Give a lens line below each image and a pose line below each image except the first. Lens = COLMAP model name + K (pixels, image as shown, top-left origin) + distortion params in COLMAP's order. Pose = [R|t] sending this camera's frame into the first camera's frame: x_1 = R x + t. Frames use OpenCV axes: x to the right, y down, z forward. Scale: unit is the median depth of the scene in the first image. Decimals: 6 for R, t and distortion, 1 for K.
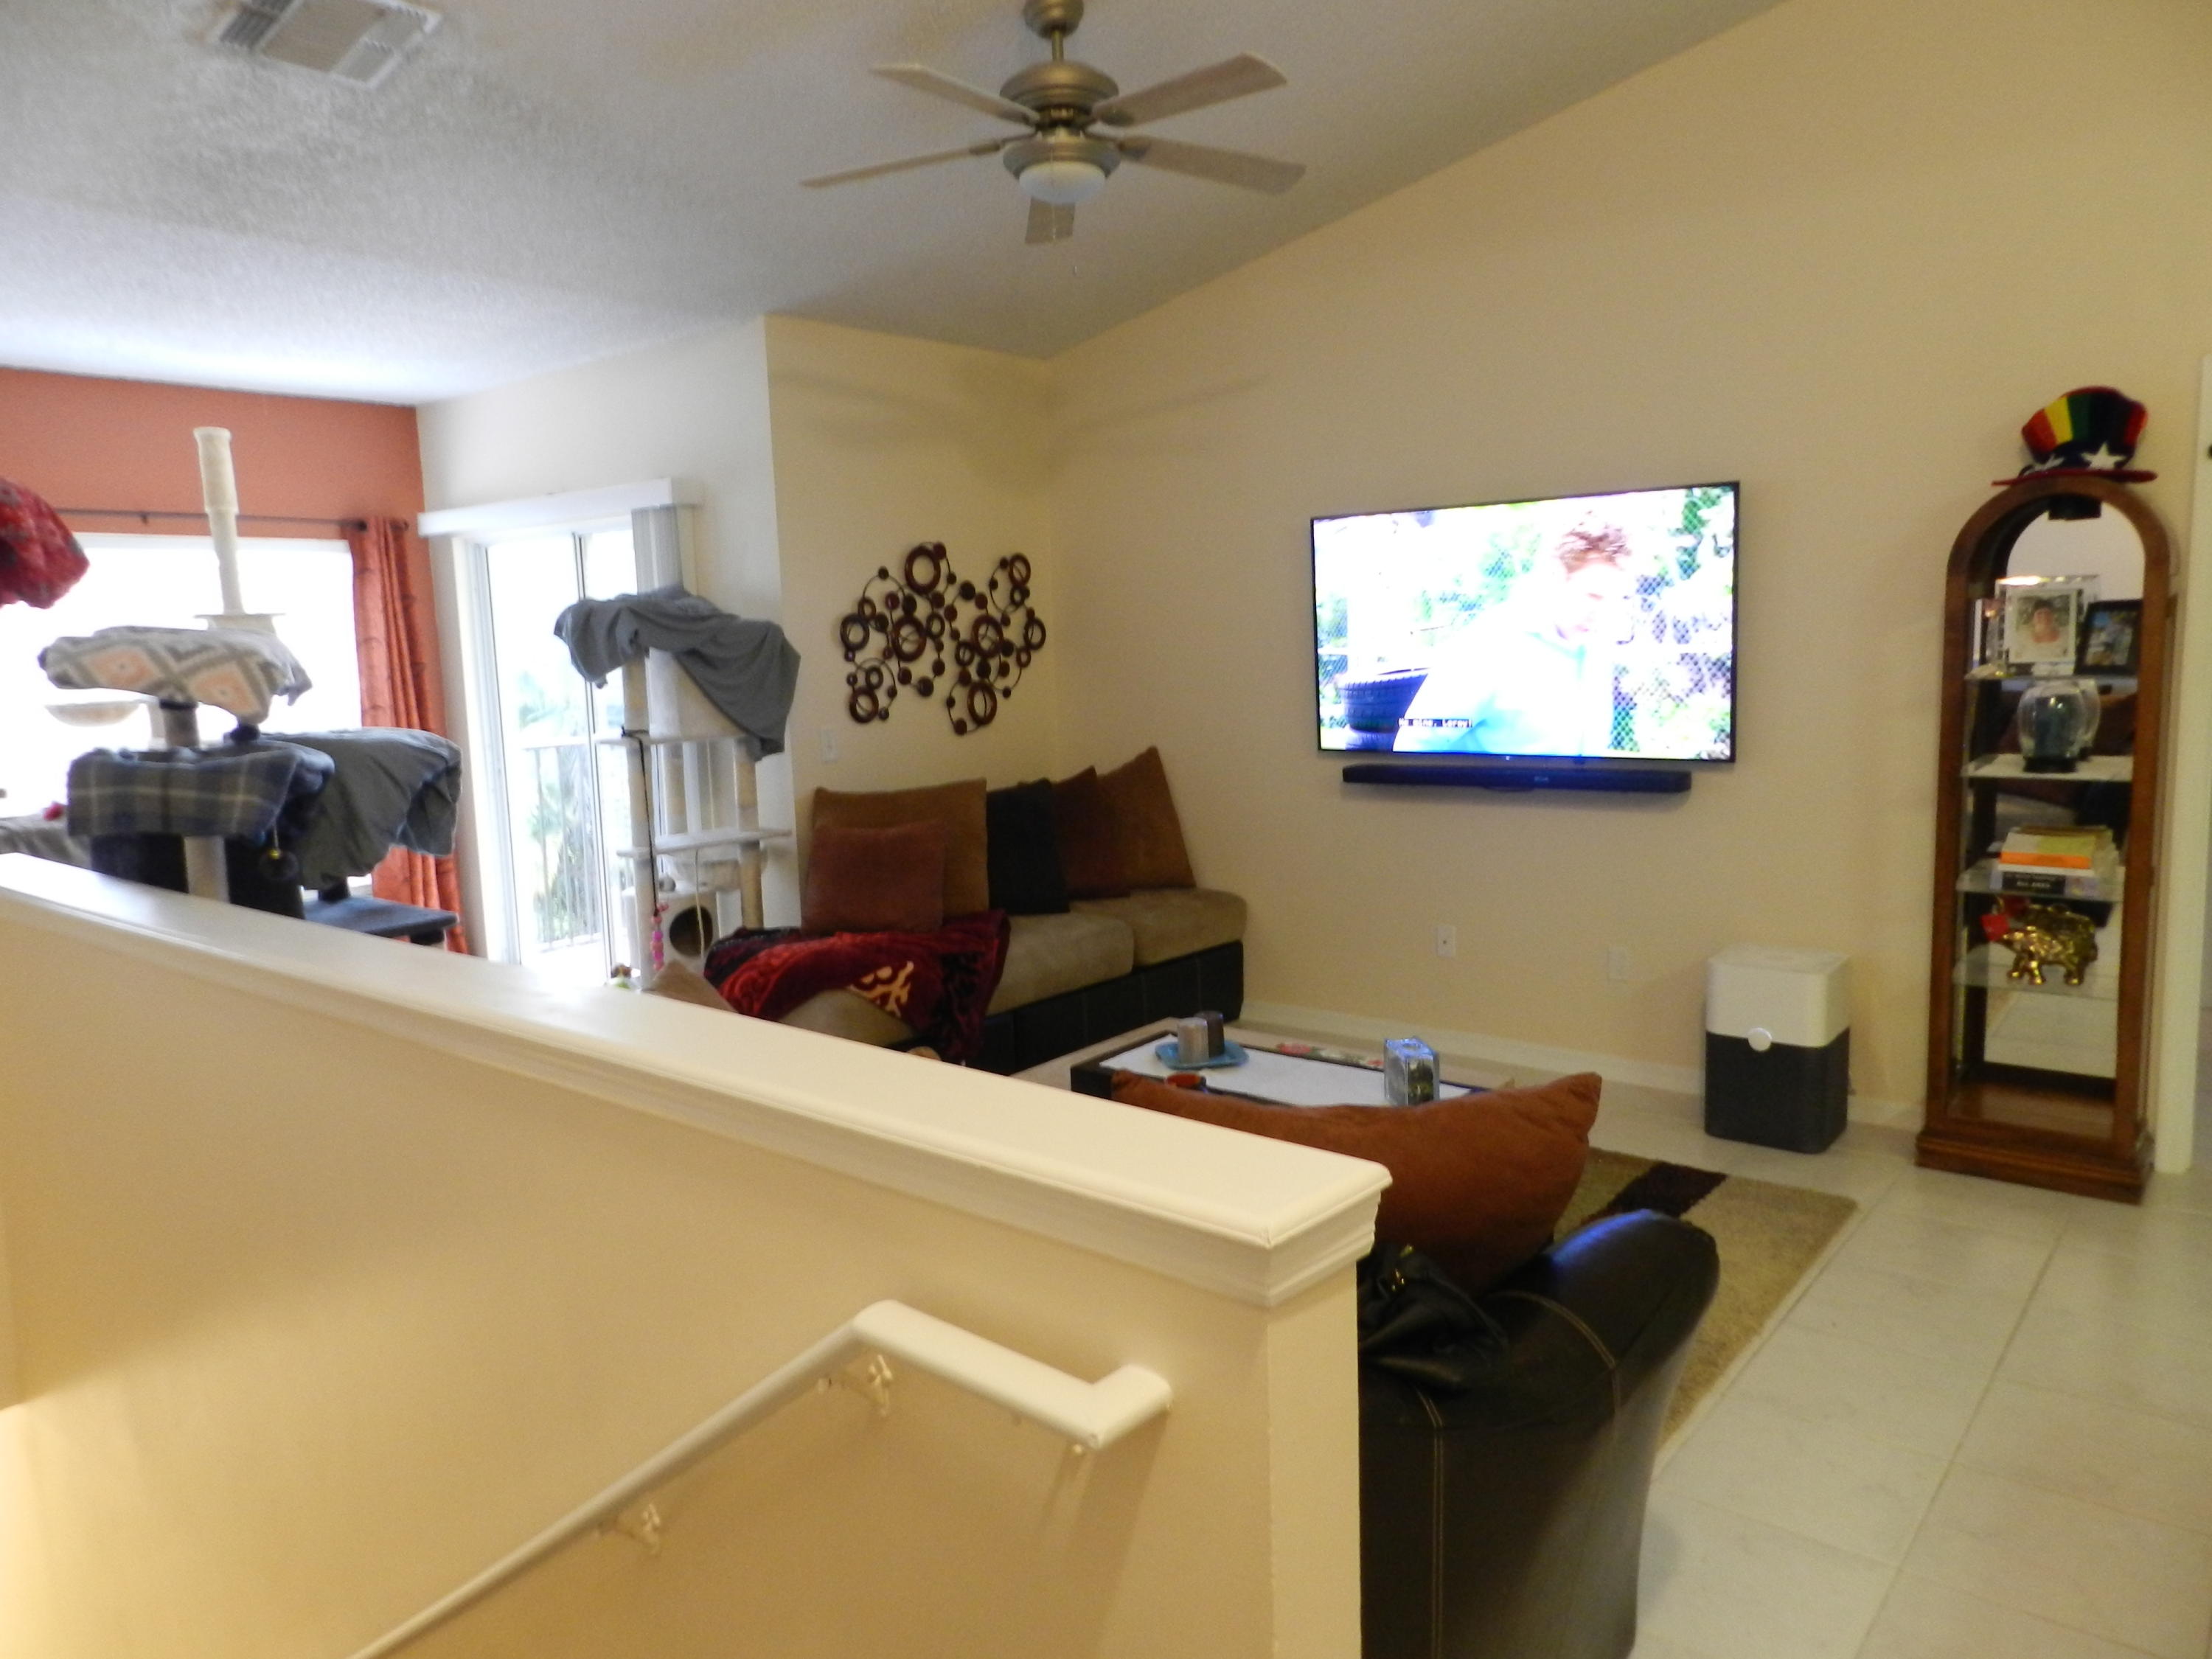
lens RADIAL K [[1500.1, 0, 1097.3], [0, 1500.1, 835.7], [0, 0, 1]] dist [0.021847, -0.004071]
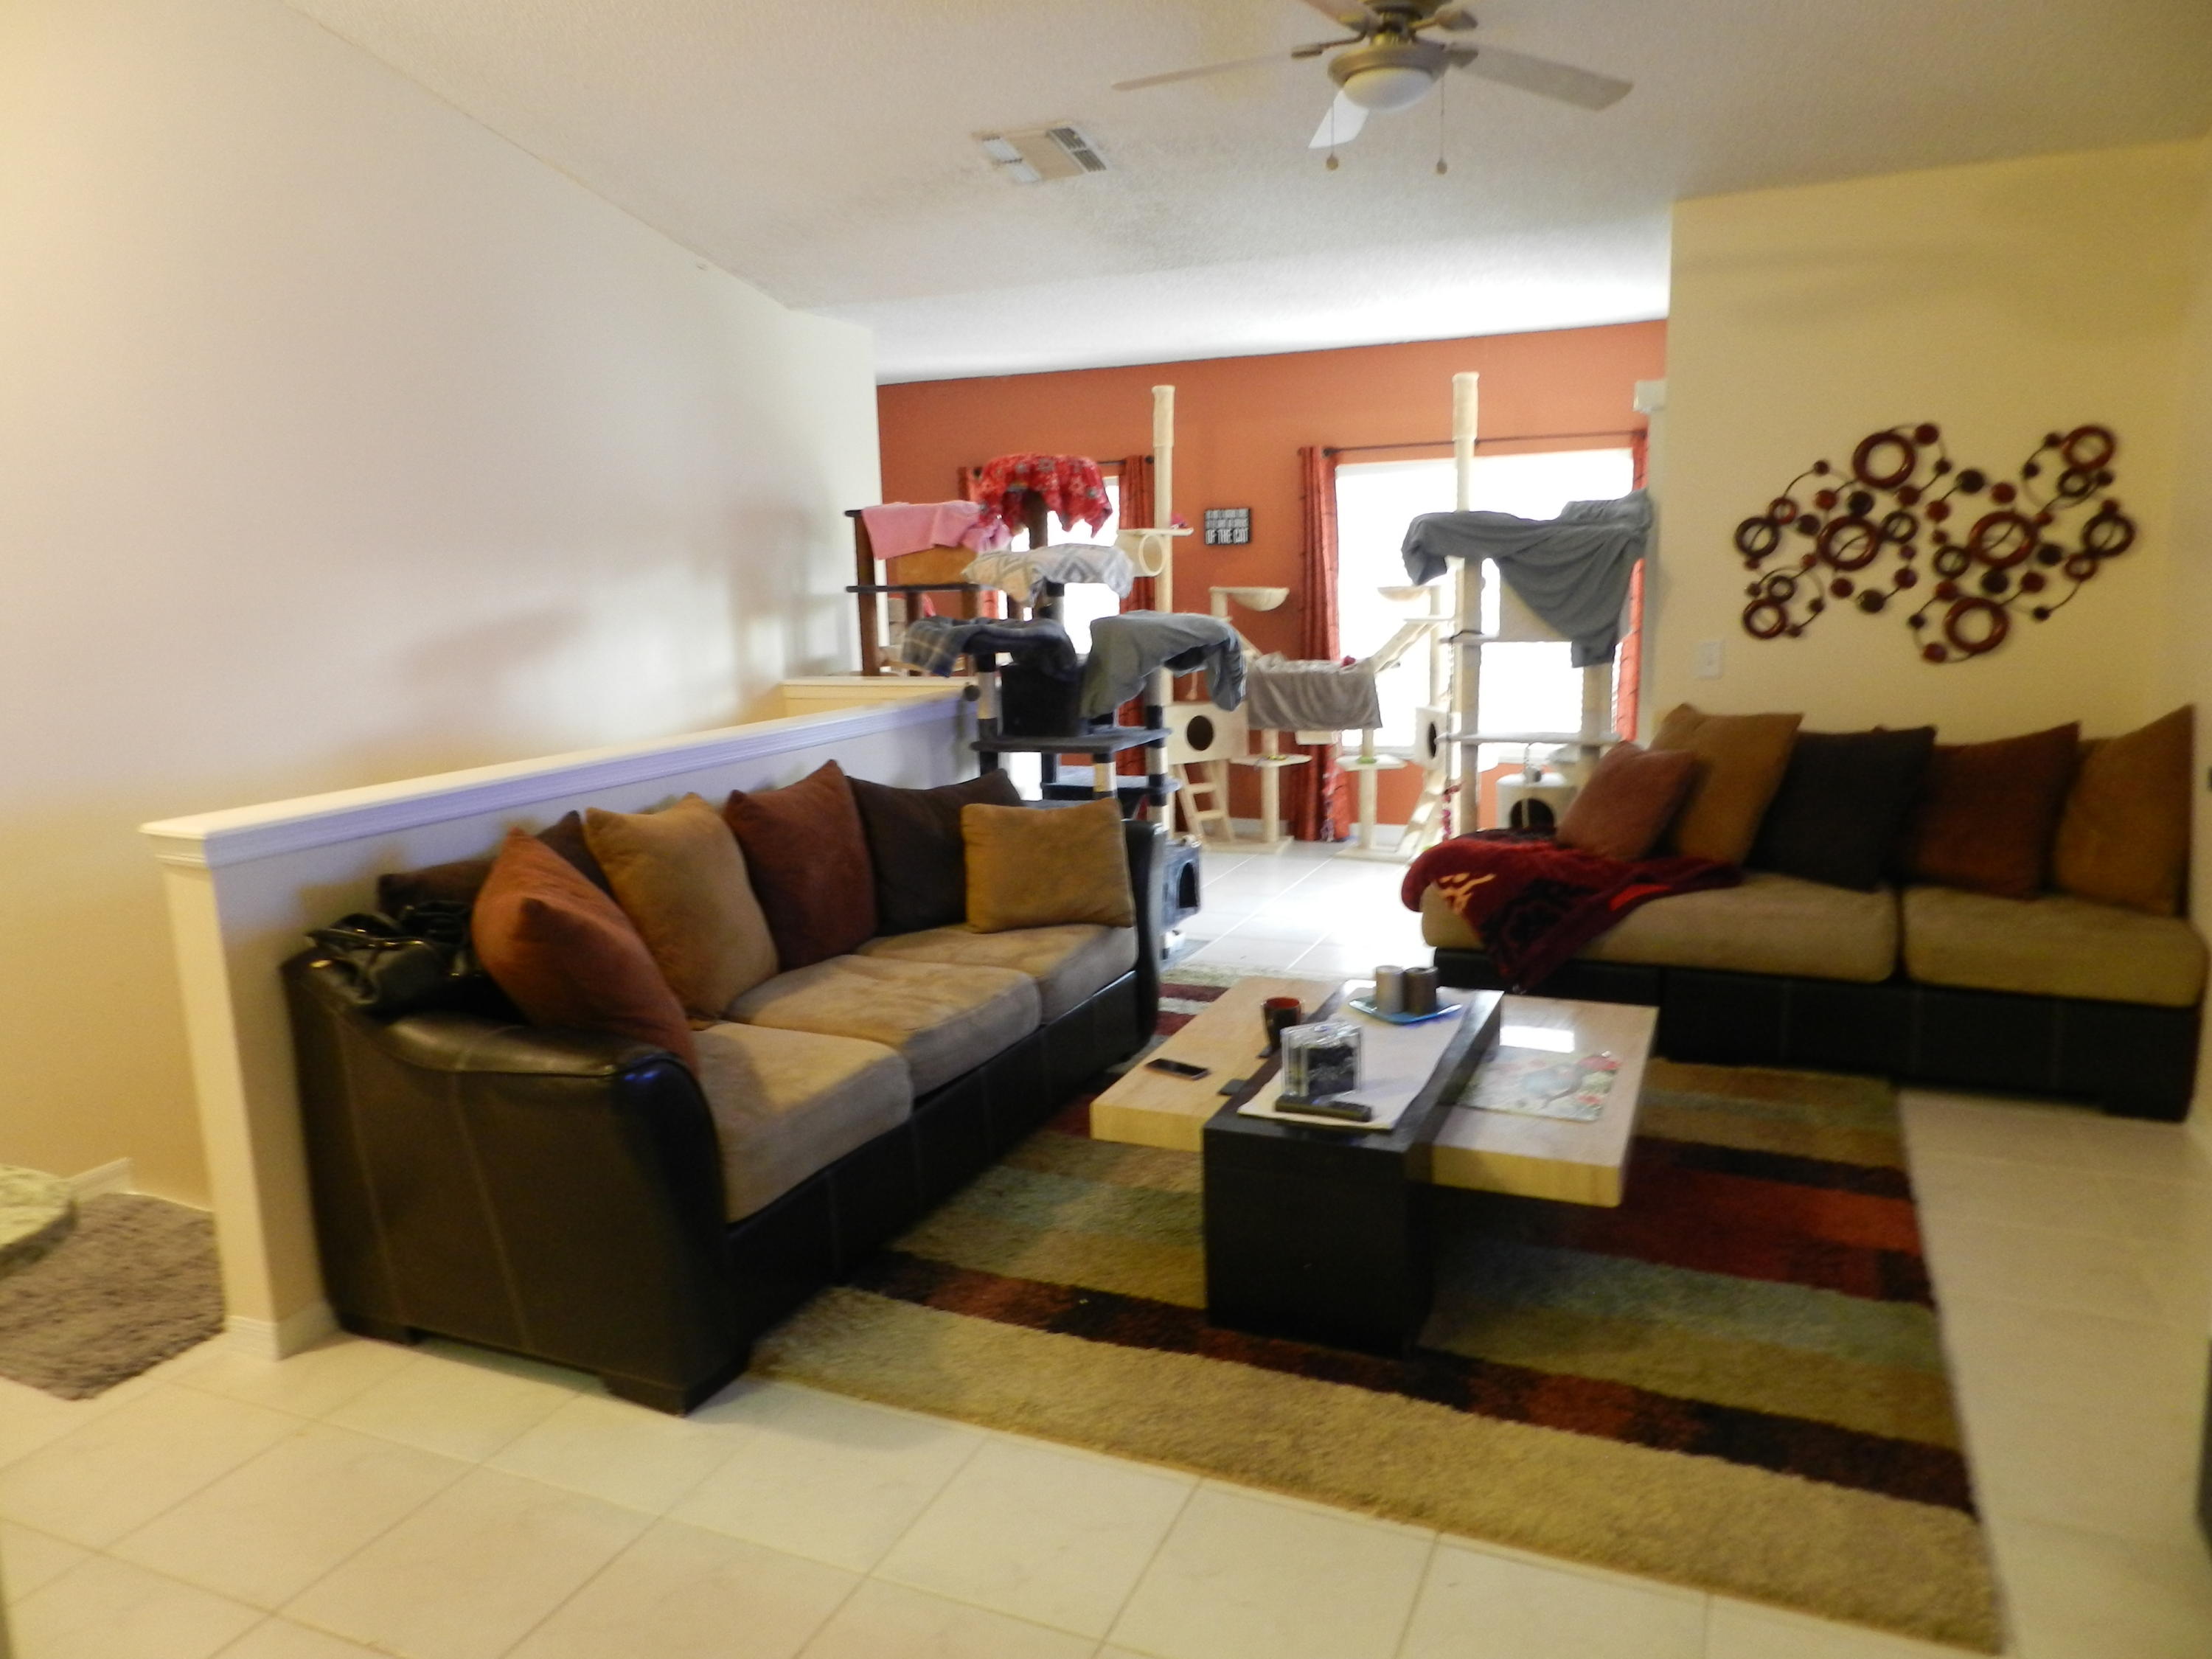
lens RADIAL K [[1500.1, 0, 1092.8], [0, 1500.1, 833.3], [0, 0, 1]] dist [0.021847, -0.004071]
pose [[0.278582, 0.191744, -0.941077, 0.580439], [-0.113434, 0.979578, 0.166009, -0.062689], [0.953690, 0.060503, 0.294643, 0.343859]]
